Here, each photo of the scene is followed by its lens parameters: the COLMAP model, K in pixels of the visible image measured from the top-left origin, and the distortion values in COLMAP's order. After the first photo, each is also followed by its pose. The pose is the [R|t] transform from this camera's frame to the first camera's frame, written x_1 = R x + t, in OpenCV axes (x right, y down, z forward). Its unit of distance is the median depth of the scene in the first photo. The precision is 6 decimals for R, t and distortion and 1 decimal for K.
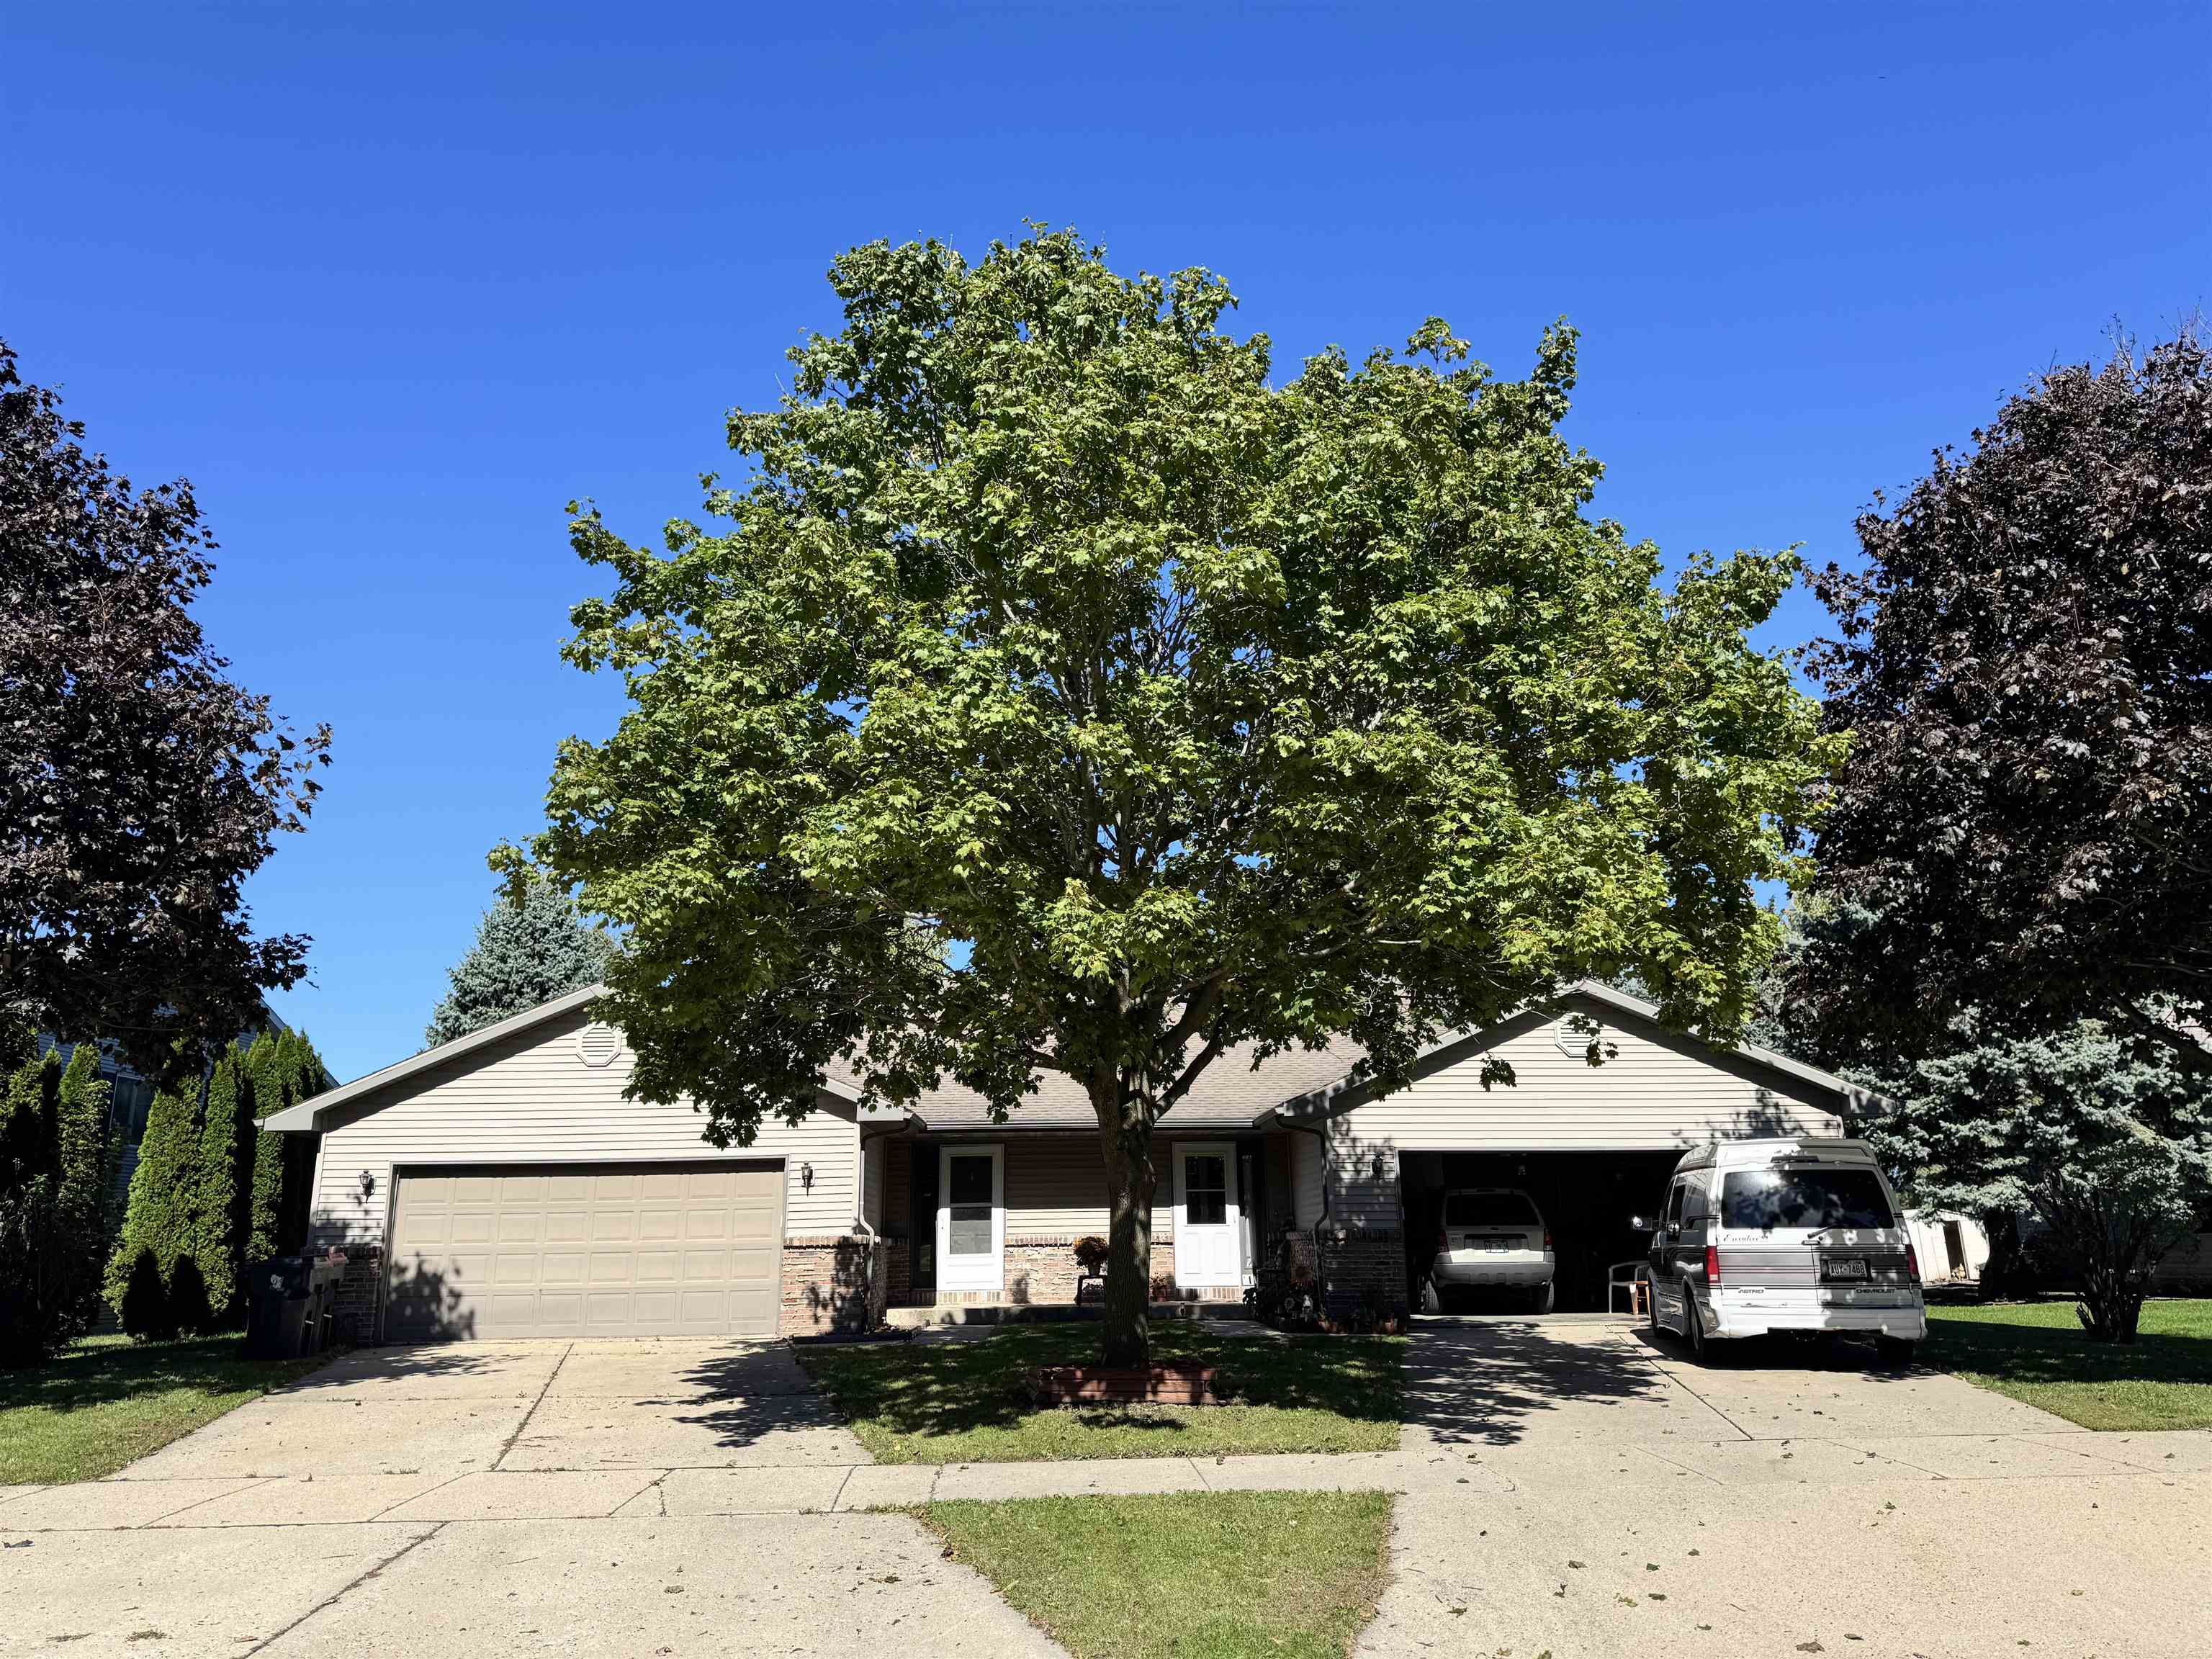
lens RADIAL K [[1585.1, 0, 1100.6], [0, 1585.1, 773.1], [0, 0, 1]] dist [0.112746, -0.196762]
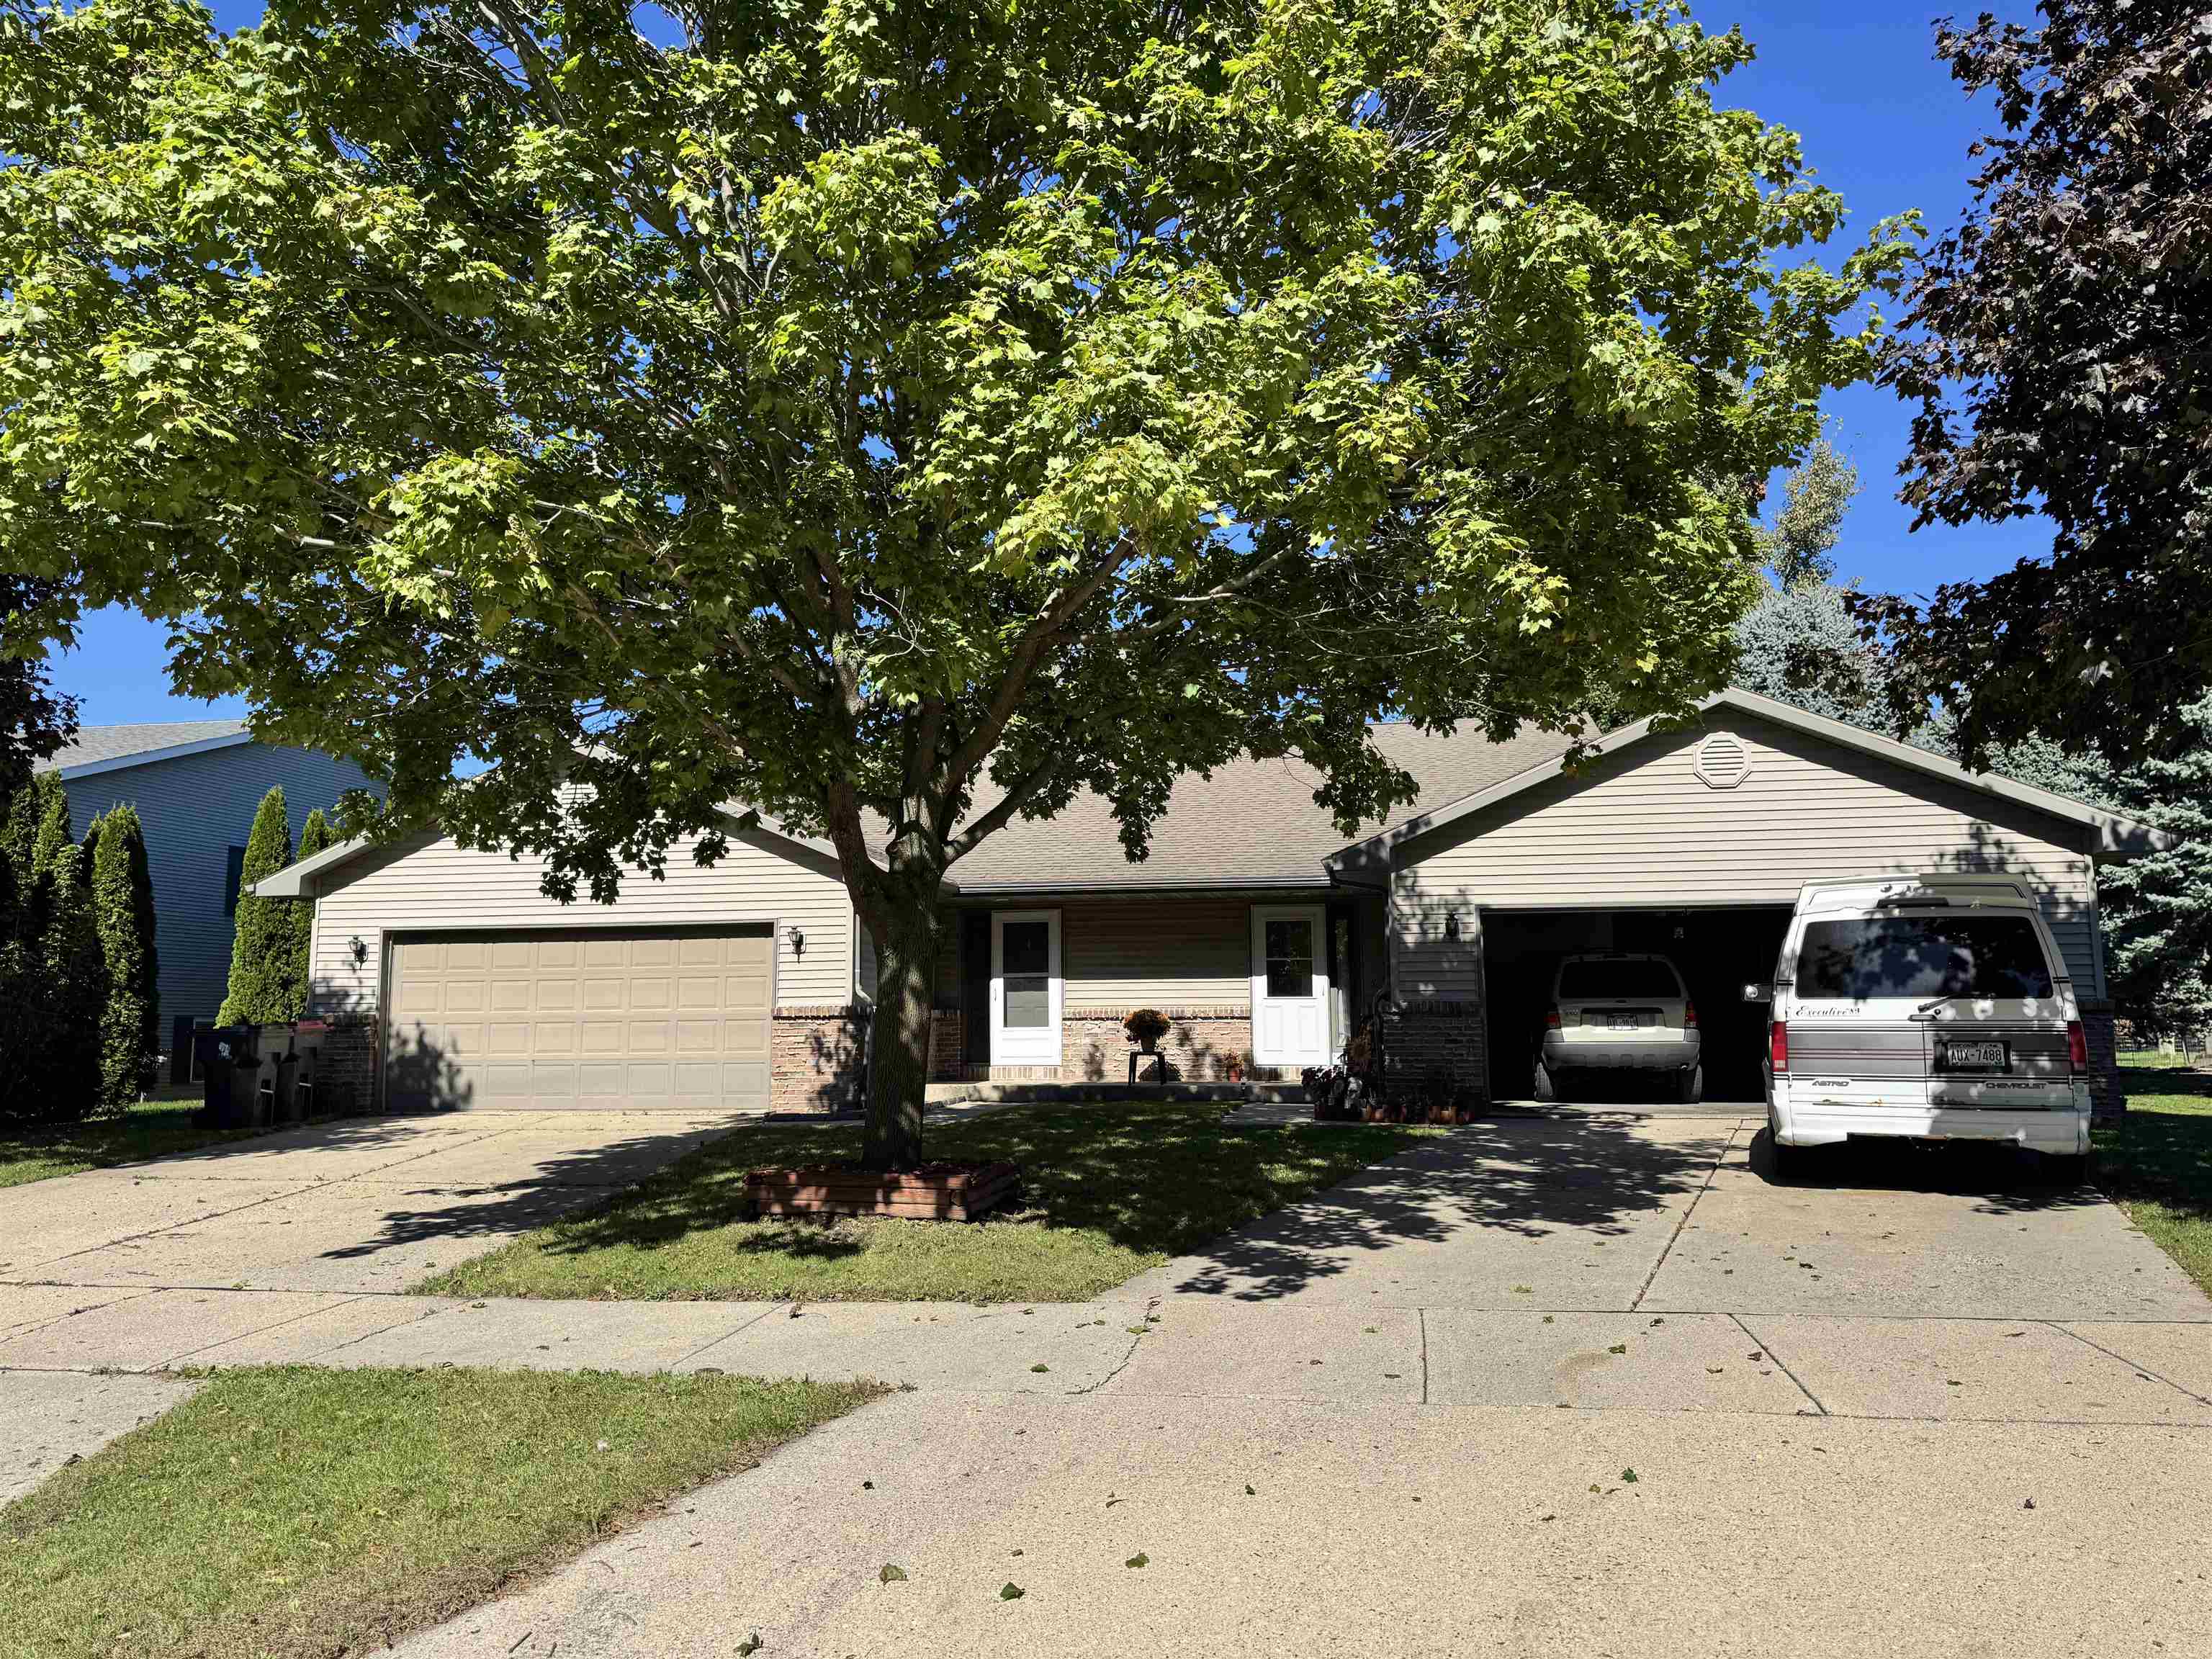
lens RADIAL K [[1585.1, 0, 1100.6], [0, 1585.1, 773.1], [0, 0, 1]] dist [0.112746, -0.196762]
pose [[0.975872, -0.027642, -0.216588, 0.177705], [0.055913, 0.990516, 0.125509, 0.057045], [0.211065, -0.134591, 0.968162, 0.188934]]
